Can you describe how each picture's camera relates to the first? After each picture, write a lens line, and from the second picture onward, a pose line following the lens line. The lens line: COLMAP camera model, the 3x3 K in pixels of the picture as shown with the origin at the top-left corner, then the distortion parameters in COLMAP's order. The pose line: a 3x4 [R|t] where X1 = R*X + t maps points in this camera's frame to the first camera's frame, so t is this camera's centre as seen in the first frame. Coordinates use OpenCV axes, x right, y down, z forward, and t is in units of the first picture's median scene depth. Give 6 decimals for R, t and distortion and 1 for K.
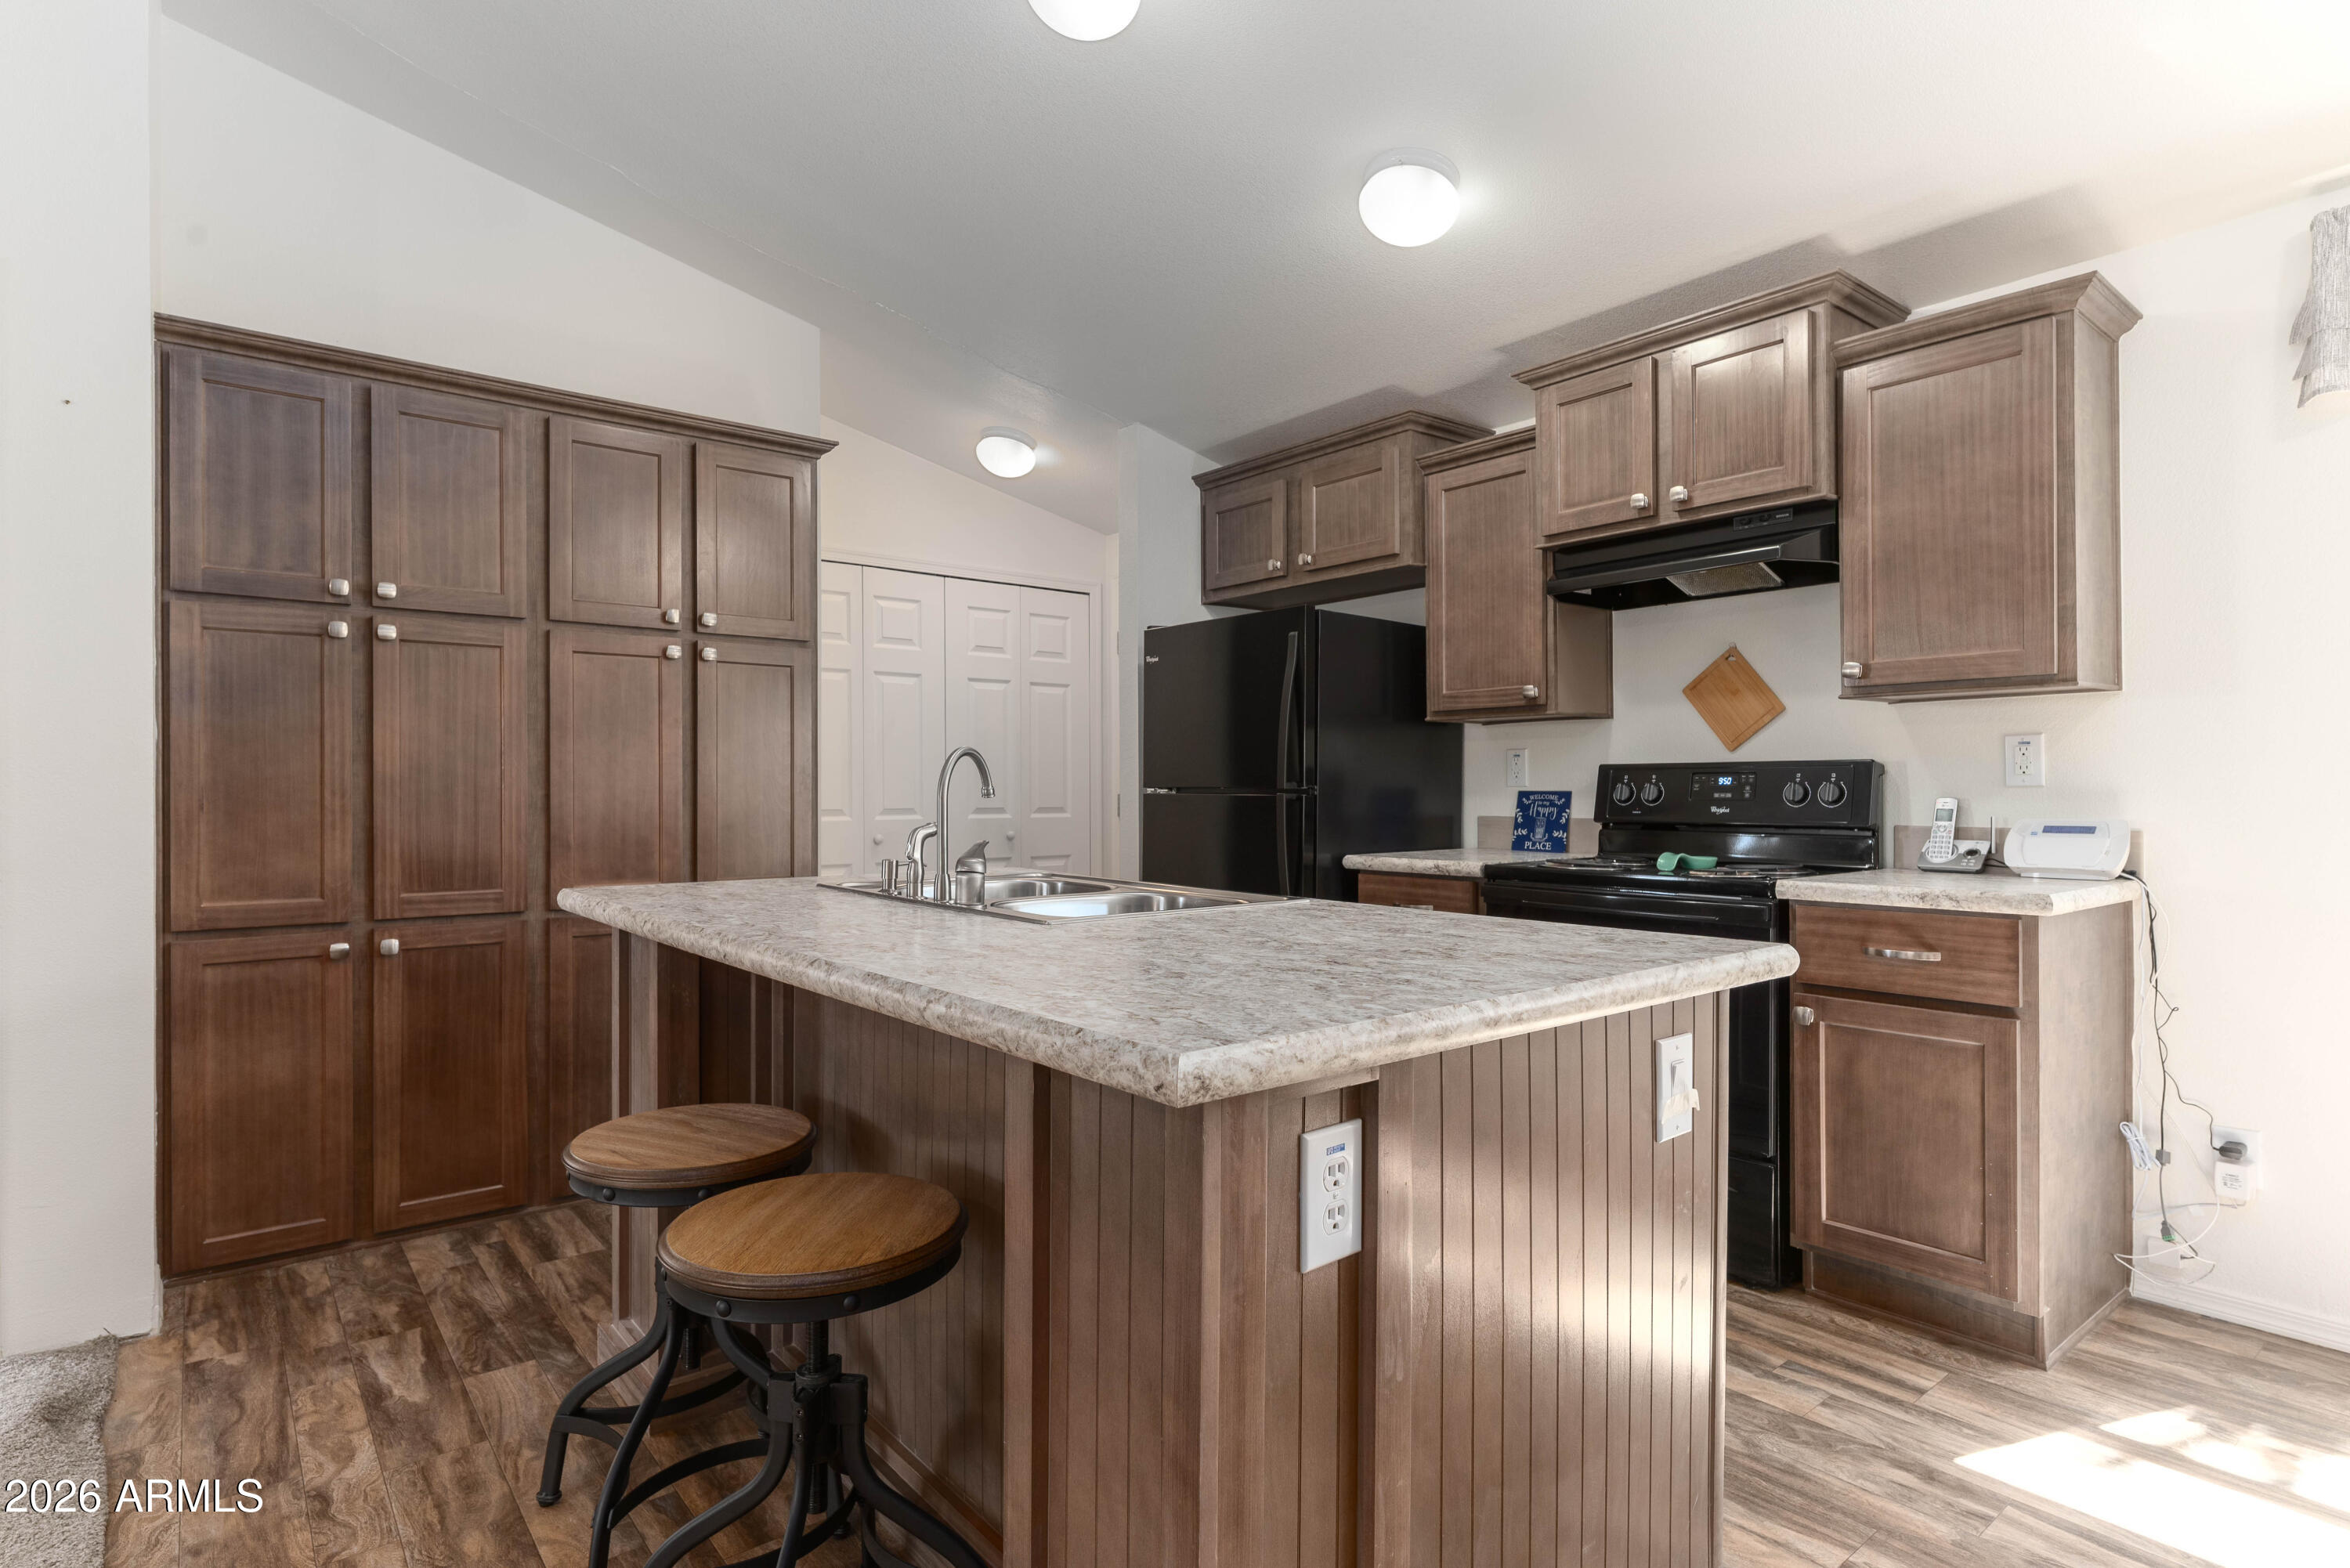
lens RADIAL K [[1203.5, 0, 1174.1], [0, 1203.5, 792.7], [0, 0, 1]] dist [0.012280, -0.000286]
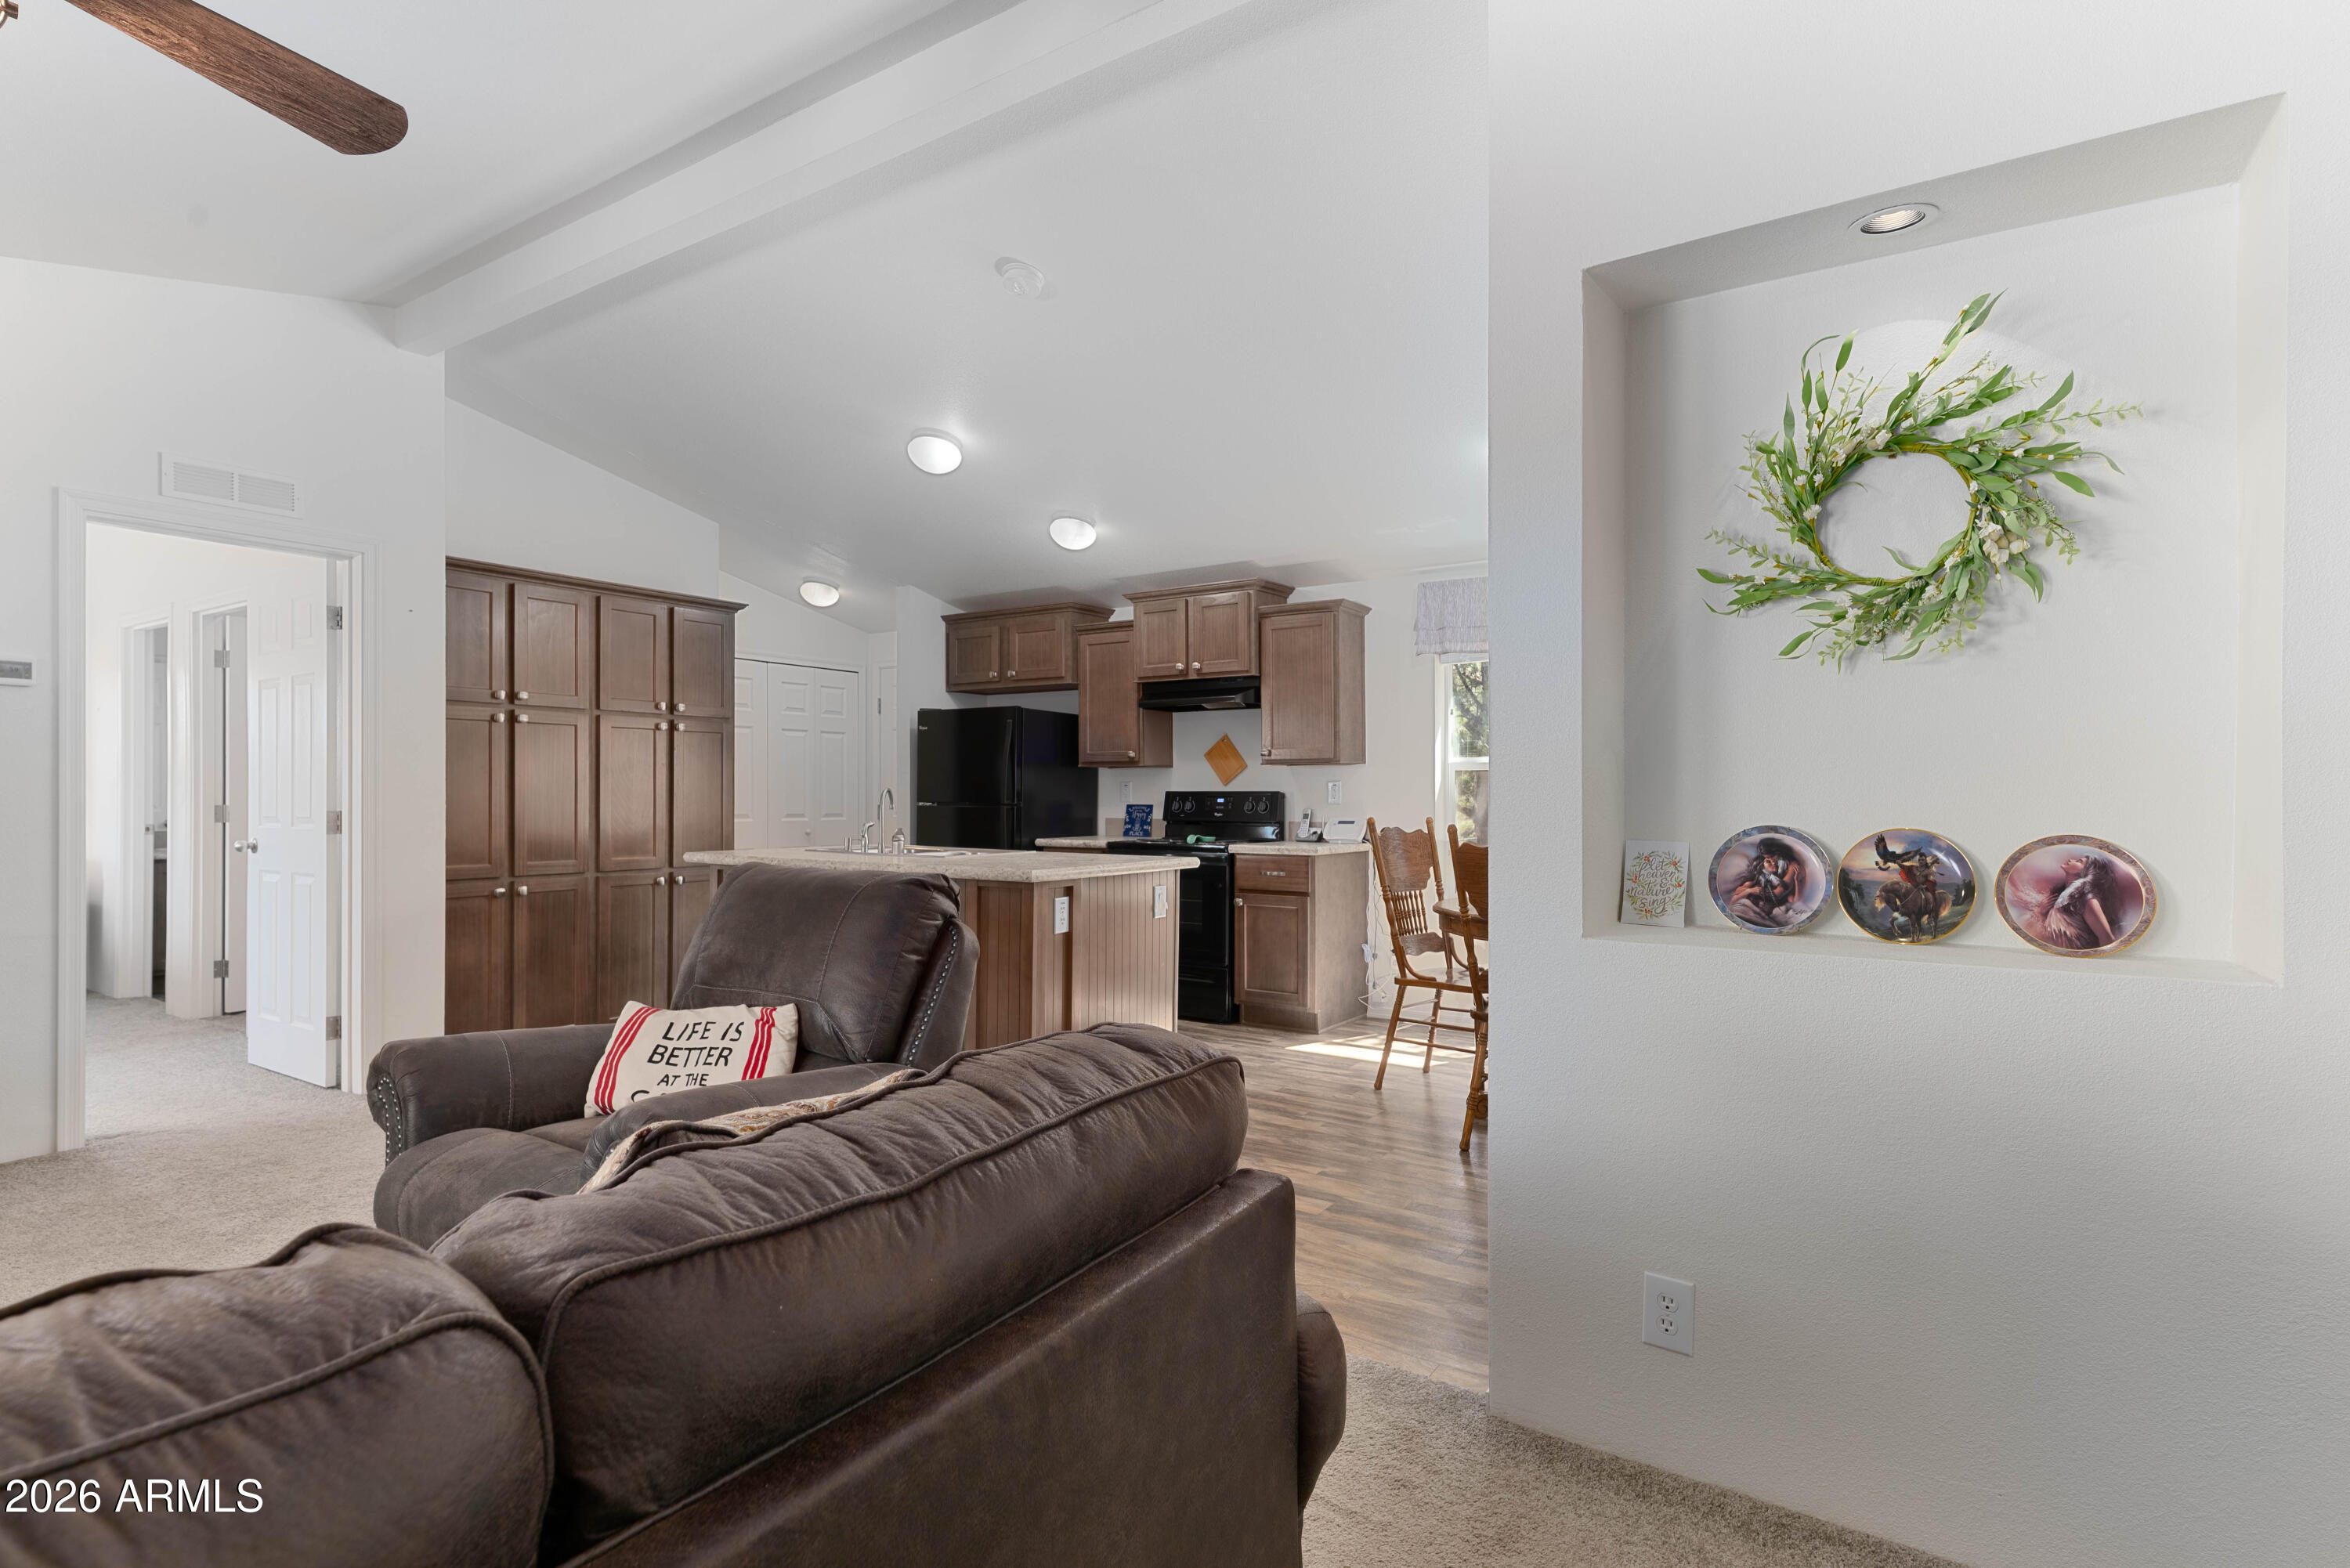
lens RADIAL K [[1193.7, 0, 1171.5], [0, 1193.7, 796.5], [0, 0, 1]] dist [0.006547, 0.000597]
pose [[0.957141, 0.002512, 0.289611, -0.222621], [-0.002030, 0.999996, -0.001967, -0.012475], [-0.289614, 0.001295, 0.957143, -0.958670]]
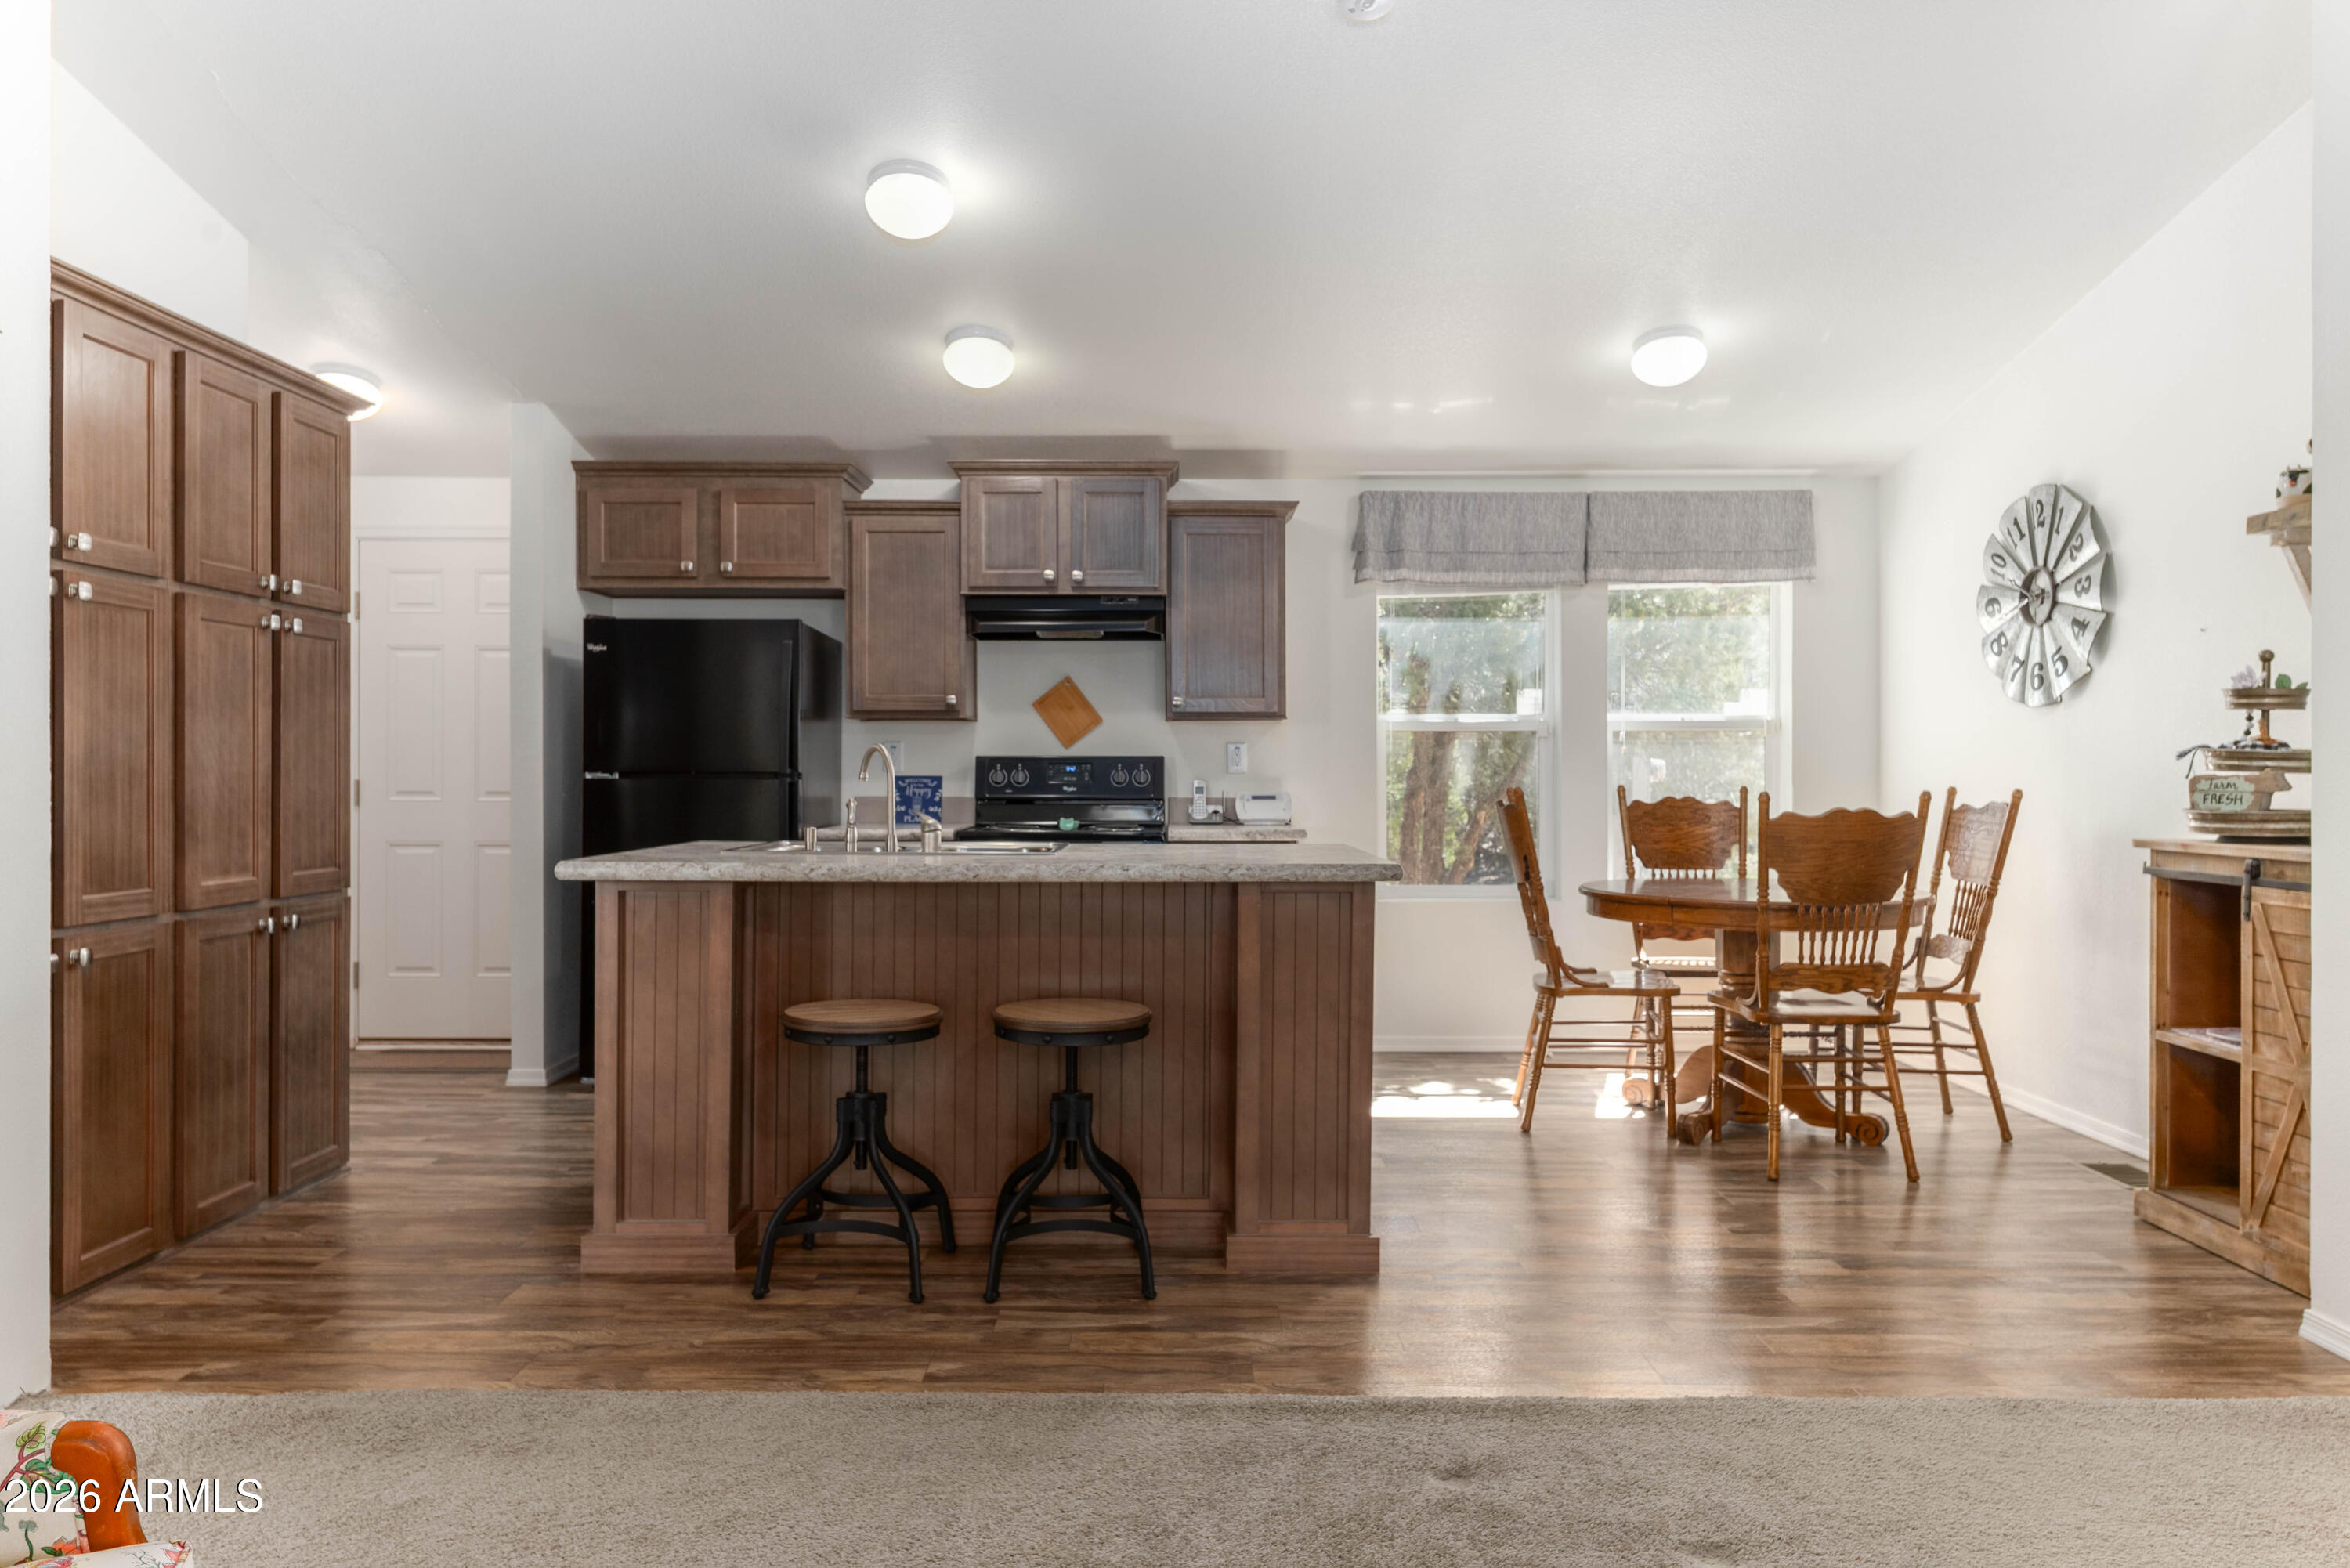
lens RADIAL K [[1589.4, 0, 1177.7], [0, 1589.4, 774.0], [0, 0, 1]] dist [-0.000464, 0.000540]
pose [[0.616671, 0.000739, 0.787220, -1.001340], [0.001559, 0.999996, -0.002159, 0.000885], [-0.787219, 0.002559, 0.616668, -0.291785]]
